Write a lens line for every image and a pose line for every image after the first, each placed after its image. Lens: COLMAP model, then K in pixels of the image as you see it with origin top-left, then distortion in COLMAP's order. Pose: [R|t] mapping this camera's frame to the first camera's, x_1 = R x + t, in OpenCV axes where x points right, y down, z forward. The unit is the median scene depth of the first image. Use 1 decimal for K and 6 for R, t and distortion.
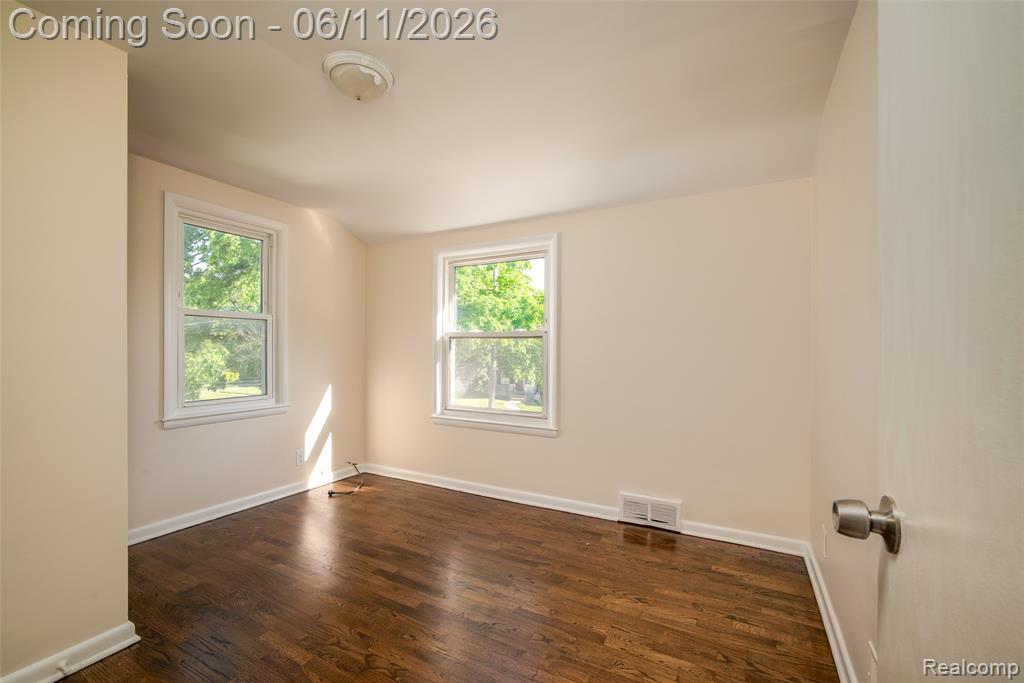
lens RADIAL K [[432.5, 0, 512.9], [0, 432.5, 351.2], [0, 0, 1]] dist [-0.010594, 0.003255]
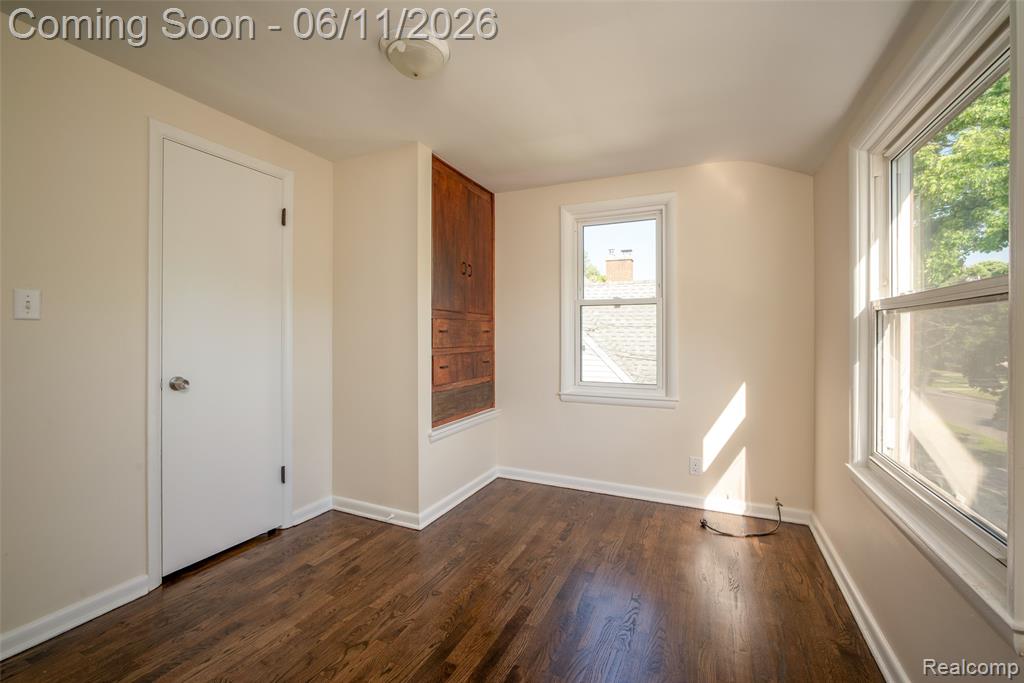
lens RADIAL K [[432.5, 0, 511.1], [0, 432.5, 337.0], [0, 0, 1]] dist [-0.010594, 0.003255]
pose [[0.049517, -0.005934, -0.998756, 0.316772], [0.002030, 0.999981, -0.005841, 0.003480], [0.998771, -0.001738, 0.049528, 0.600889]]
